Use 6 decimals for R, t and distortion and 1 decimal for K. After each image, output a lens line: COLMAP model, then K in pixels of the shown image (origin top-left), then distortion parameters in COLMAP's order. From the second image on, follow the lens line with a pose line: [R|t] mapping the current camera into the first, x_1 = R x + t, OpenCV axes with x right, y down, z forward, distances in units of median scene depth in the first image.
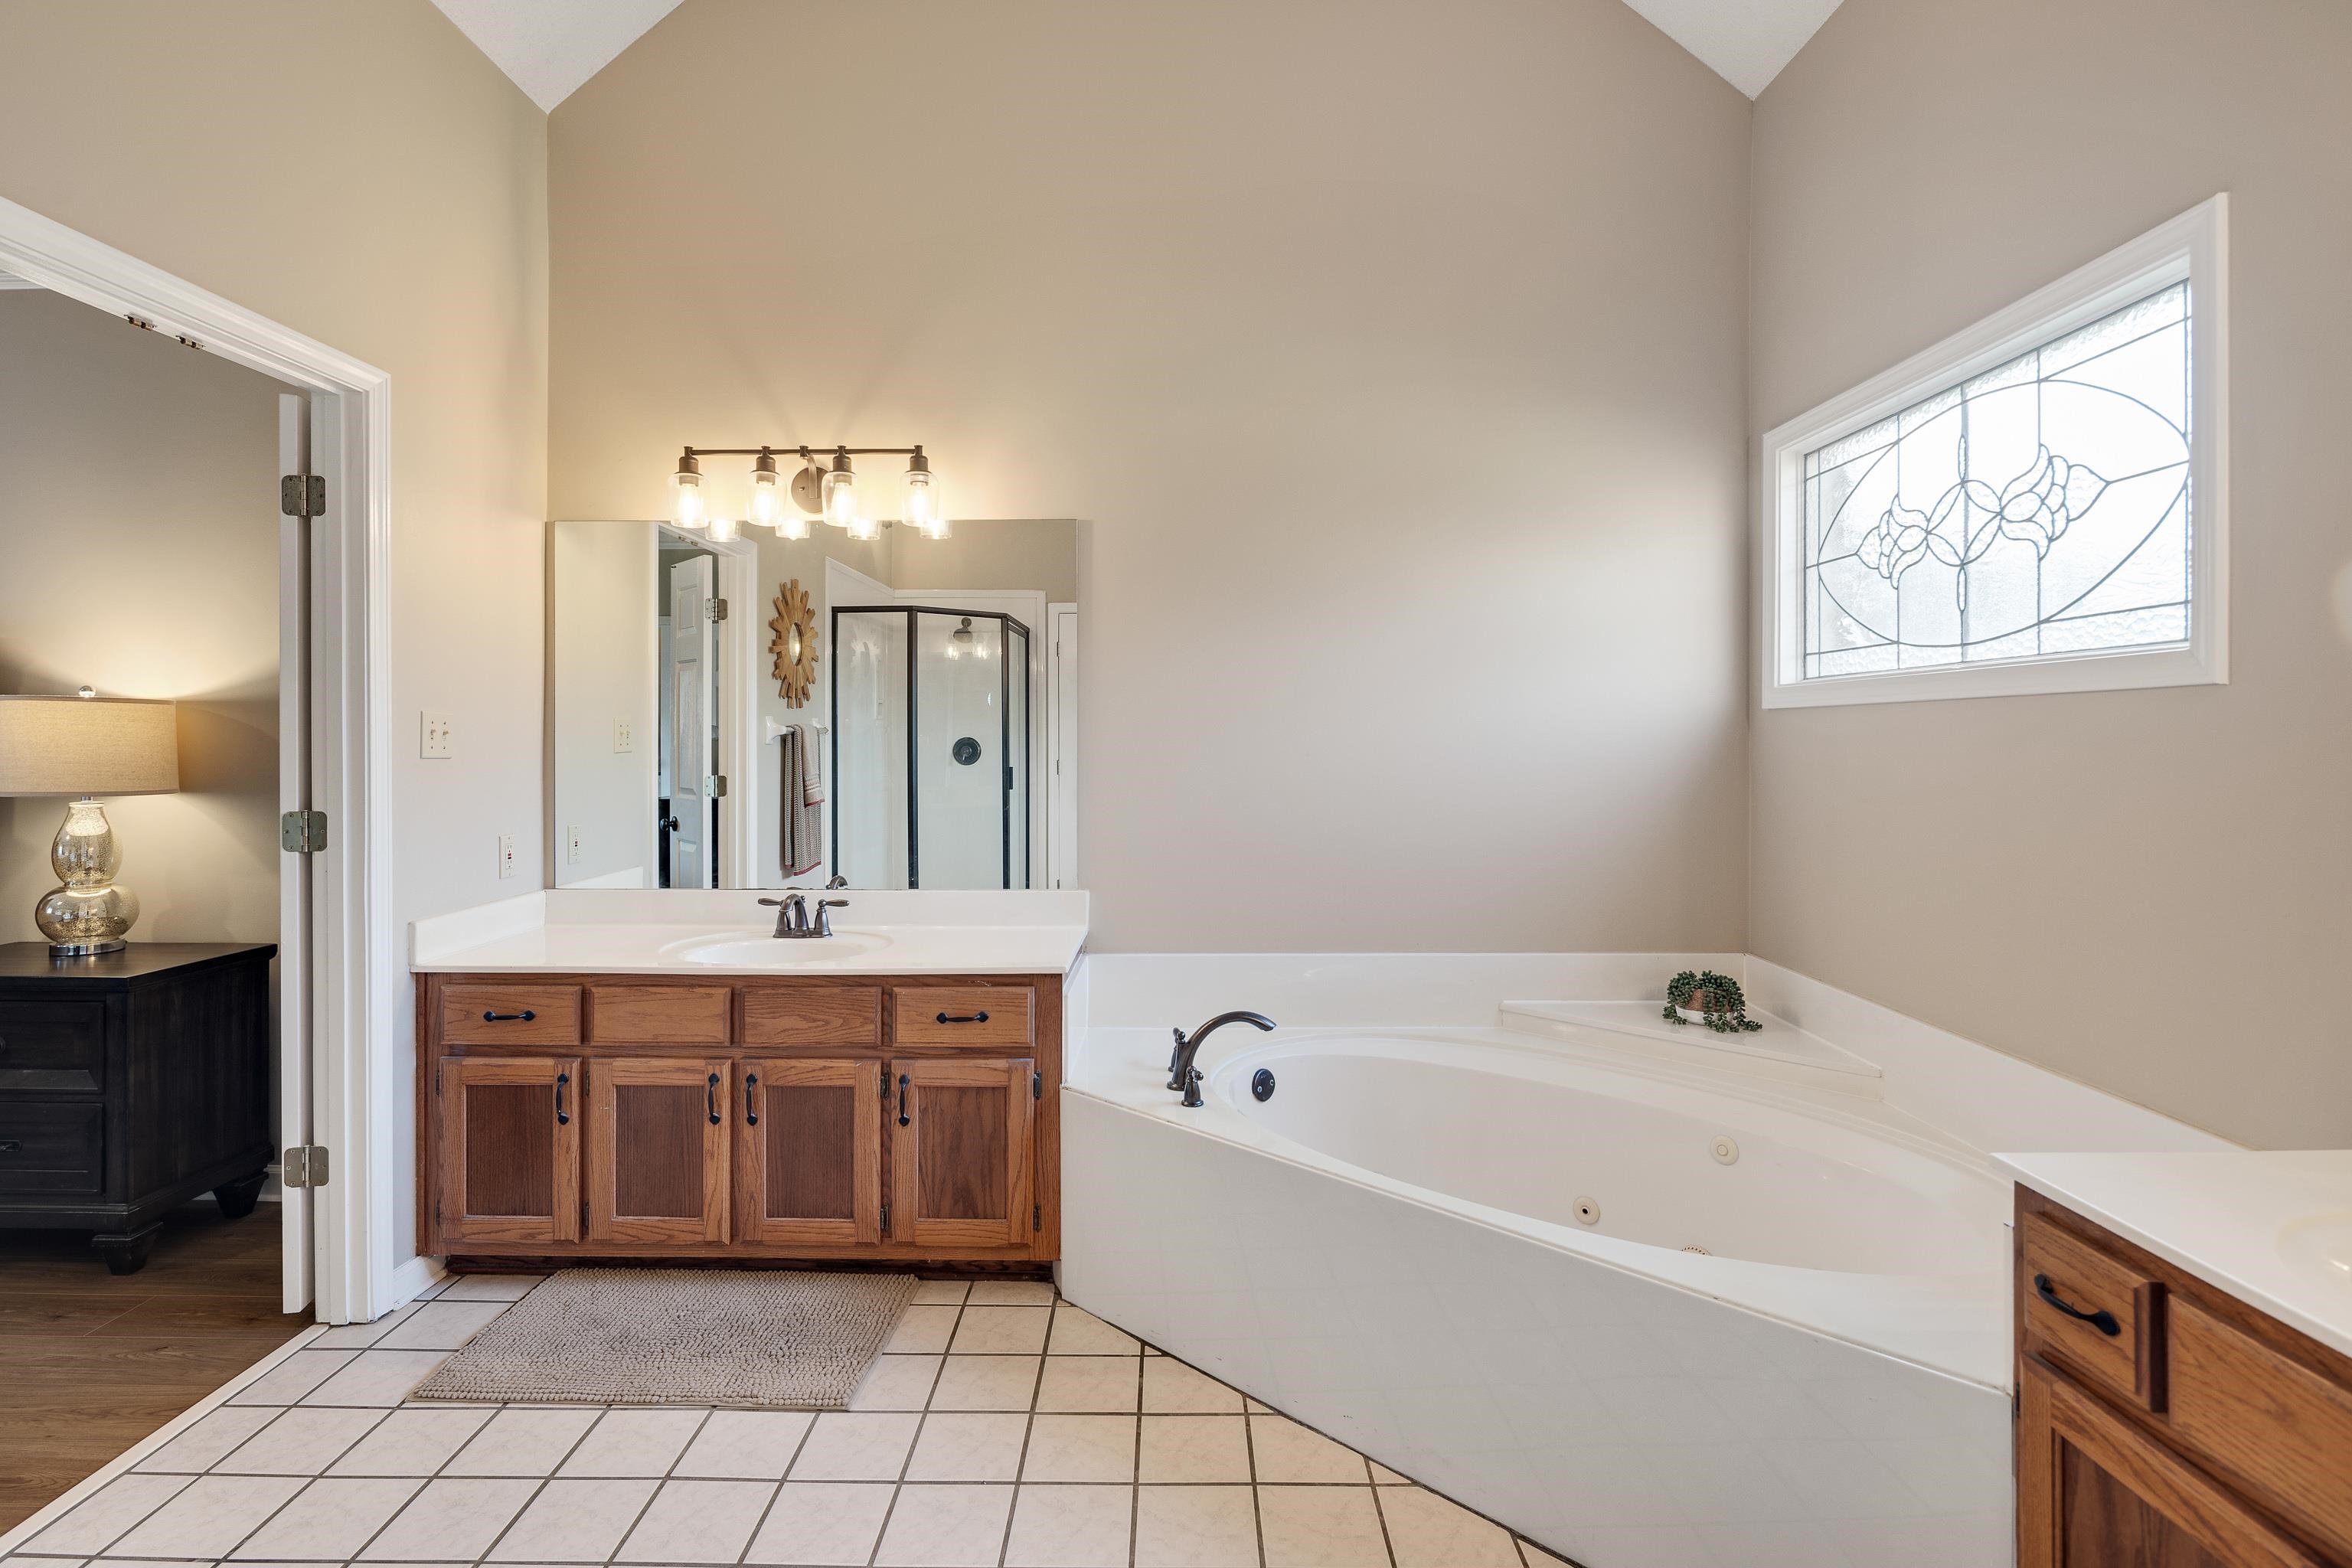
lens RADIAL K [[1140.6, 0, 1159.5], [0, 1140.6, 725.3], [0, 0, 1]] dist [0.000987, -0.000281]
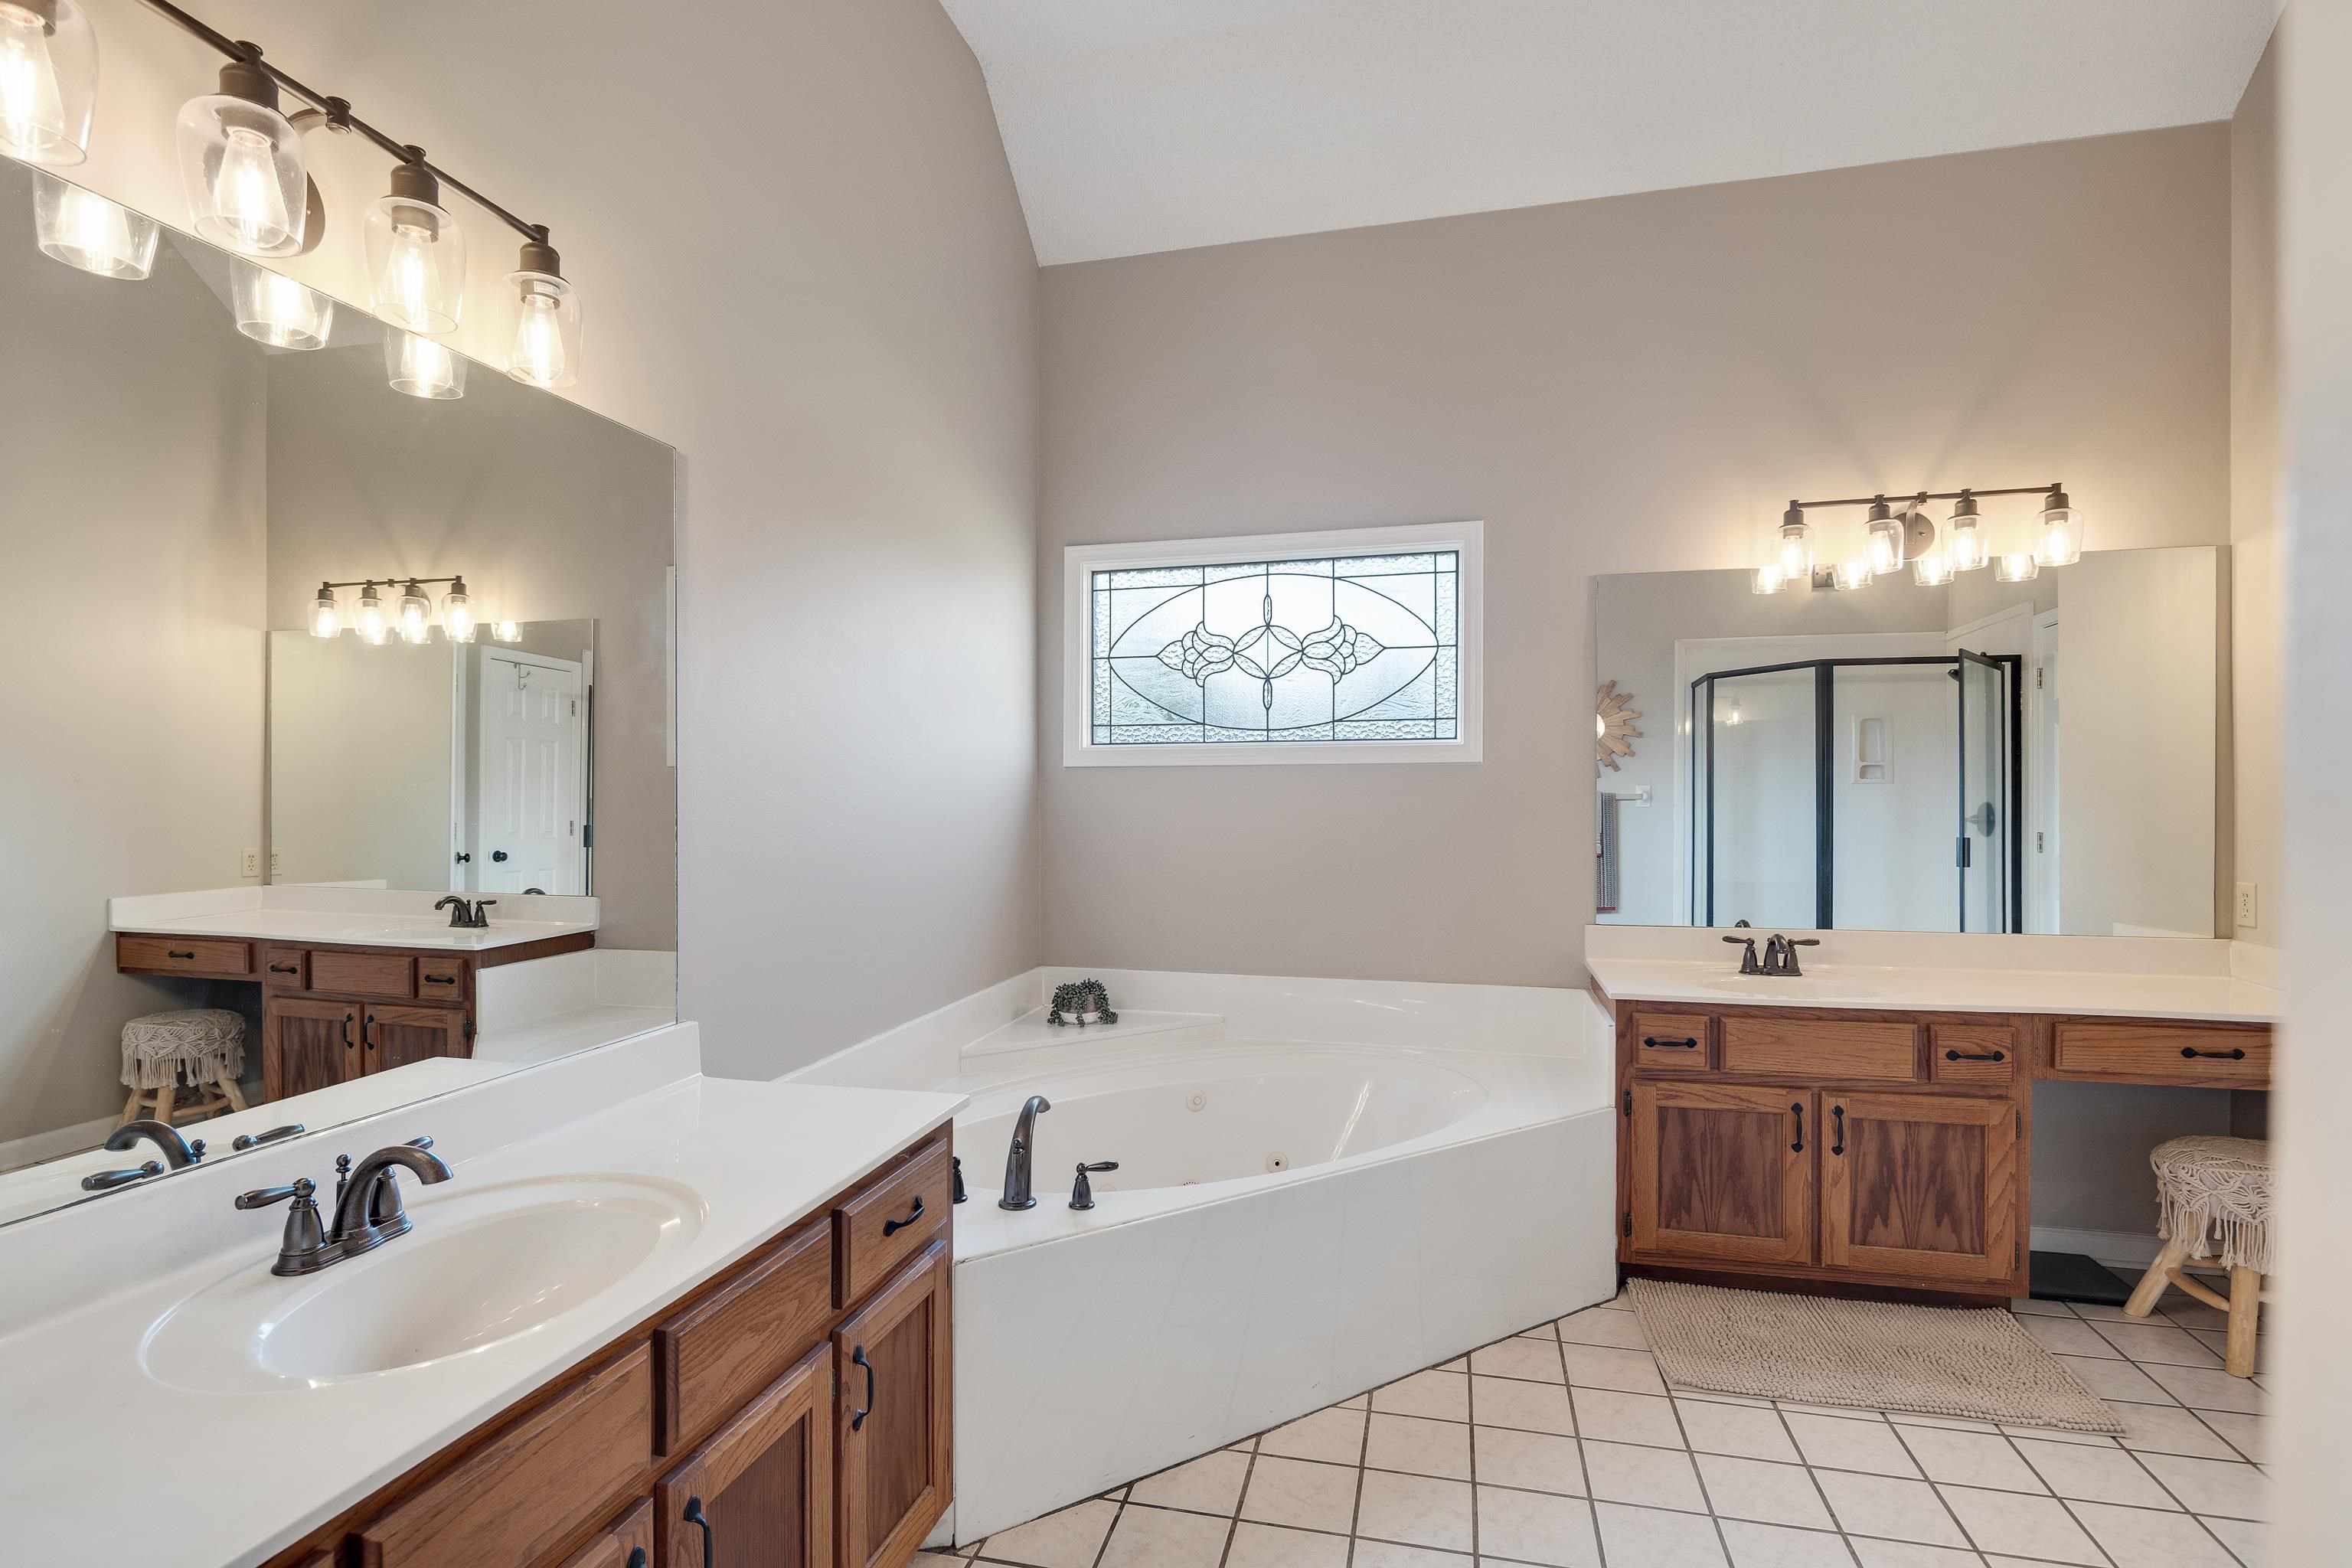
lens RADIAL K [[1136.4, 0, 1159.2], [0, 1136.4, 801.4], [0, 0, 1]] dist [-0.000403, -0.000150]
pose [[0.231228, -0.006126, 0.972880, -0.820961], [-0.010215, 0.999910, 0.008724, 0.014929], [-0.972846, -0.011955, 0.231144, 0.762716]]
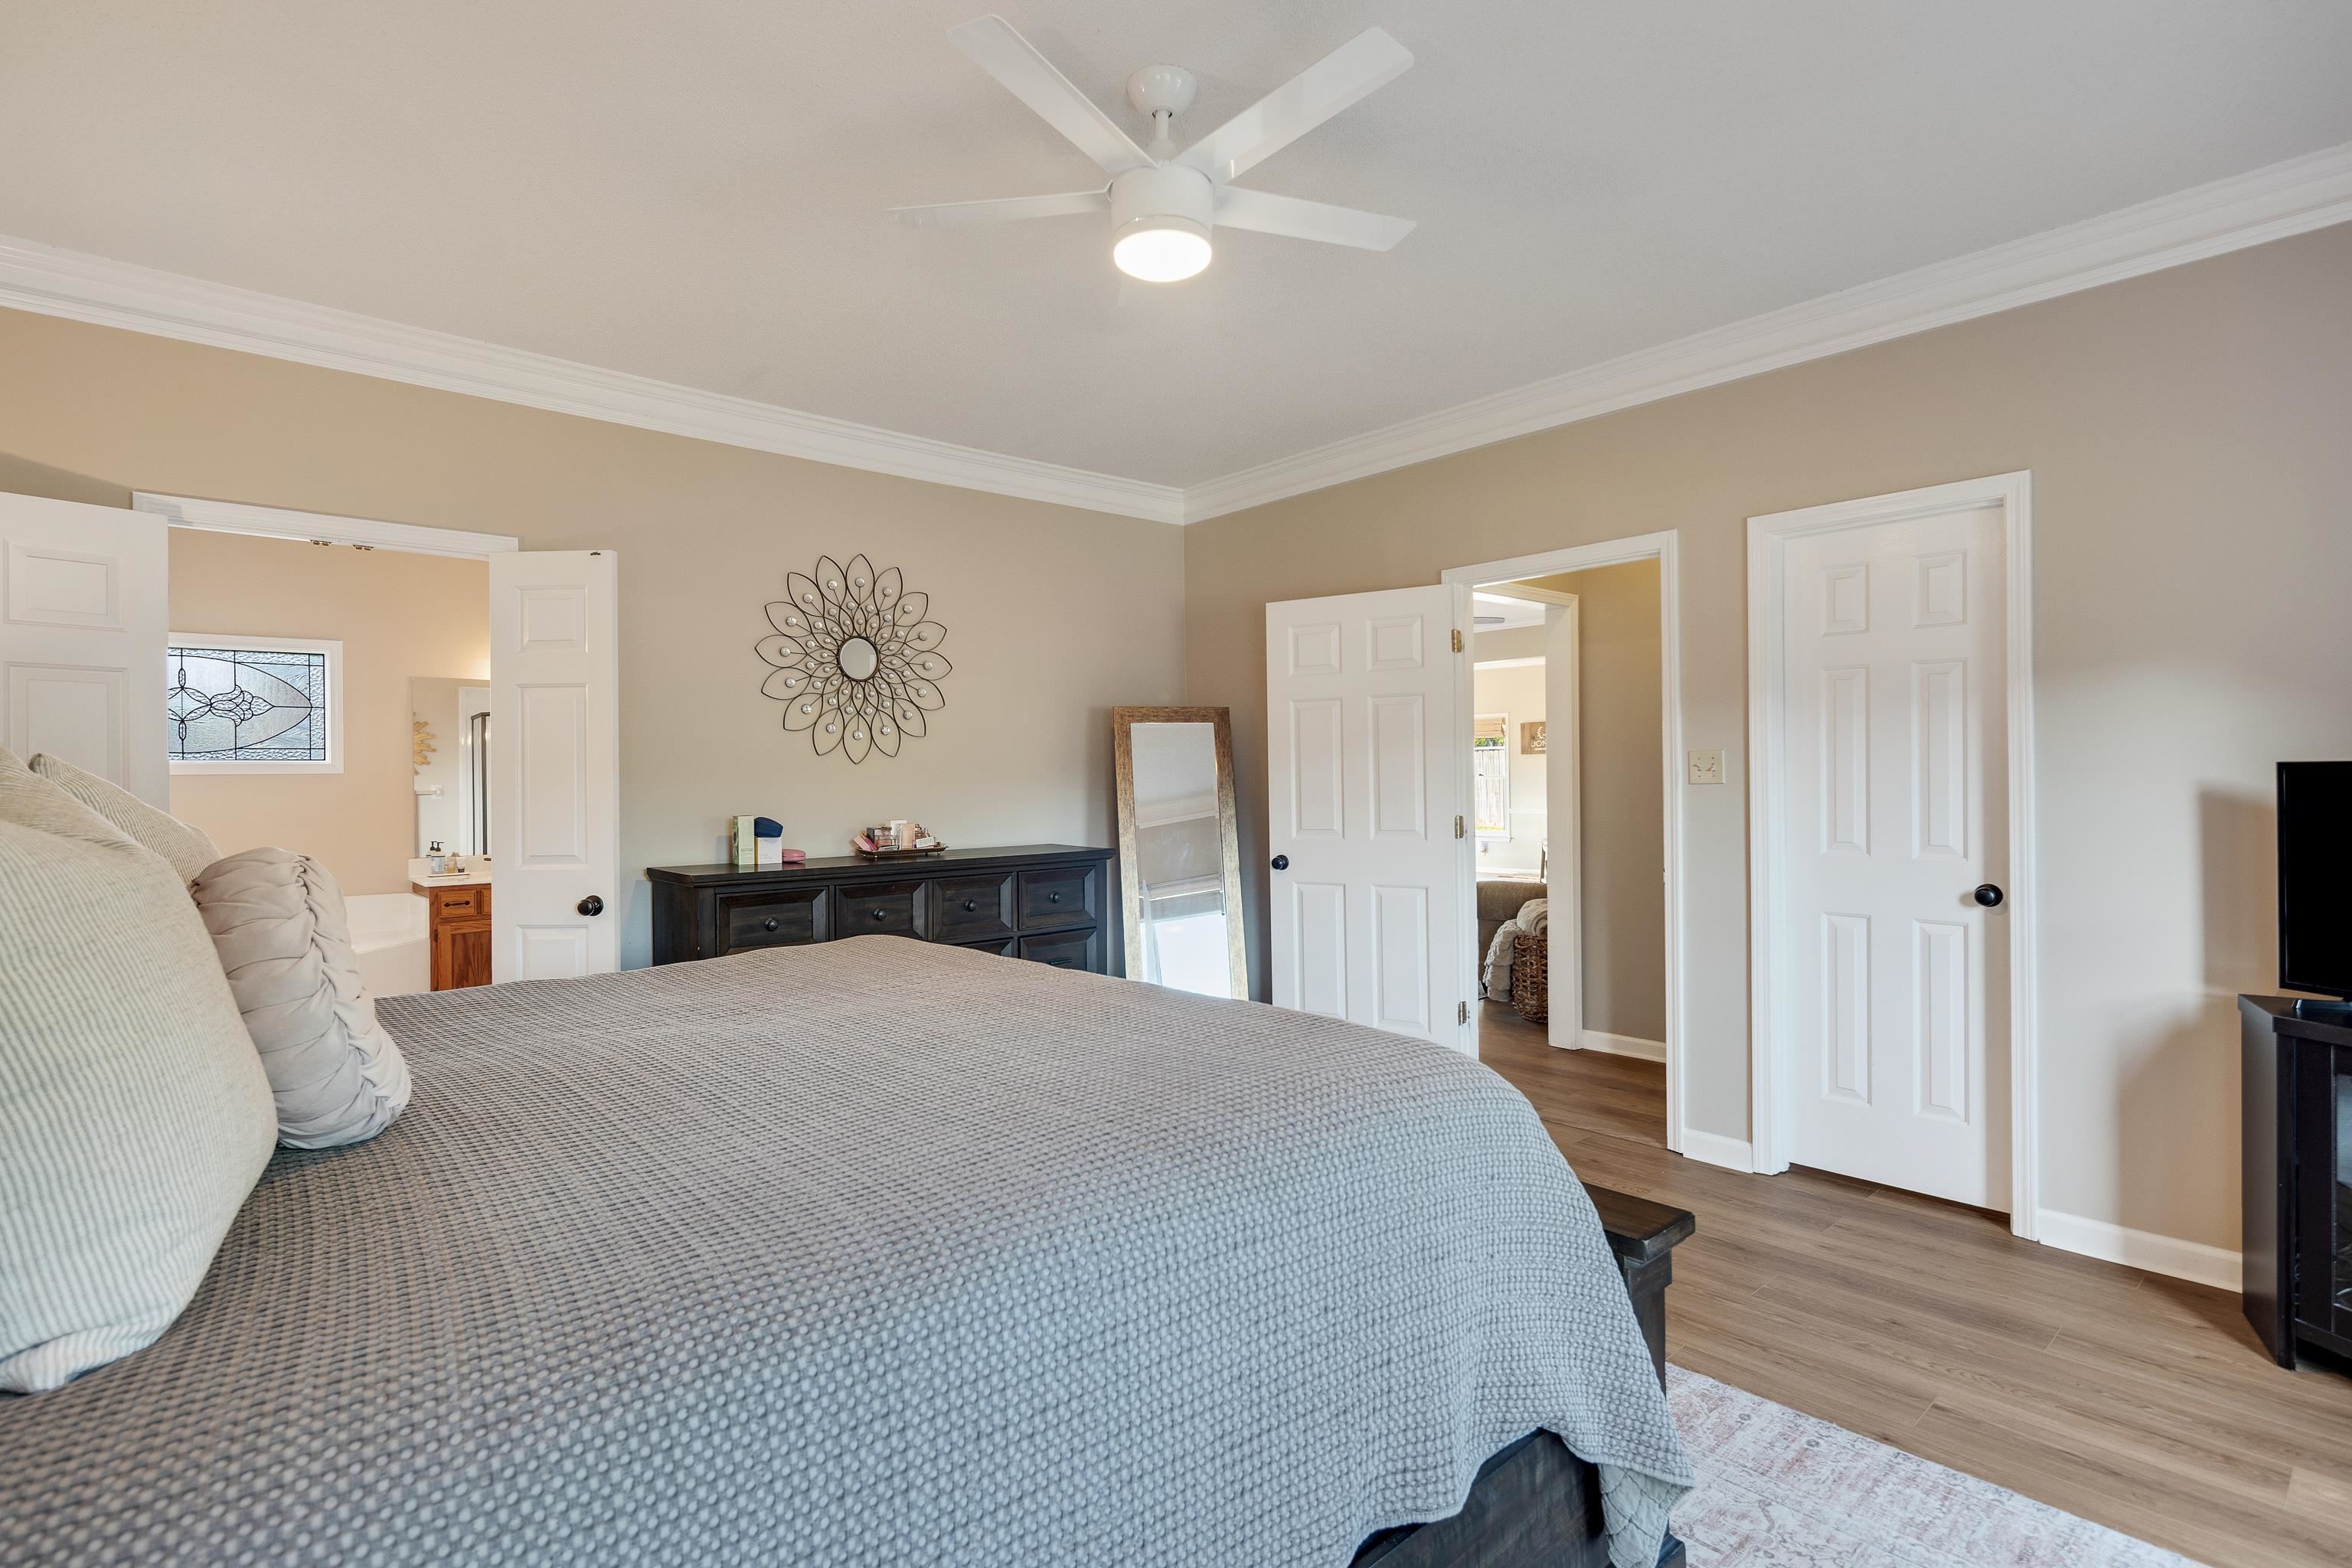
lens RADIAL K [[1136.4, 0, 1159.2], [0, 1136.4, 801.4], [0, 0, 1]] dist [-0.000403, -0.000150]
pose [[-0.674756, -0.003045, 0.738035, -2.495372], [0.001480, 0.999984, 0.005479, 0.024635], [-0.738039, 0.004789, -0.674741, 1.072133]]
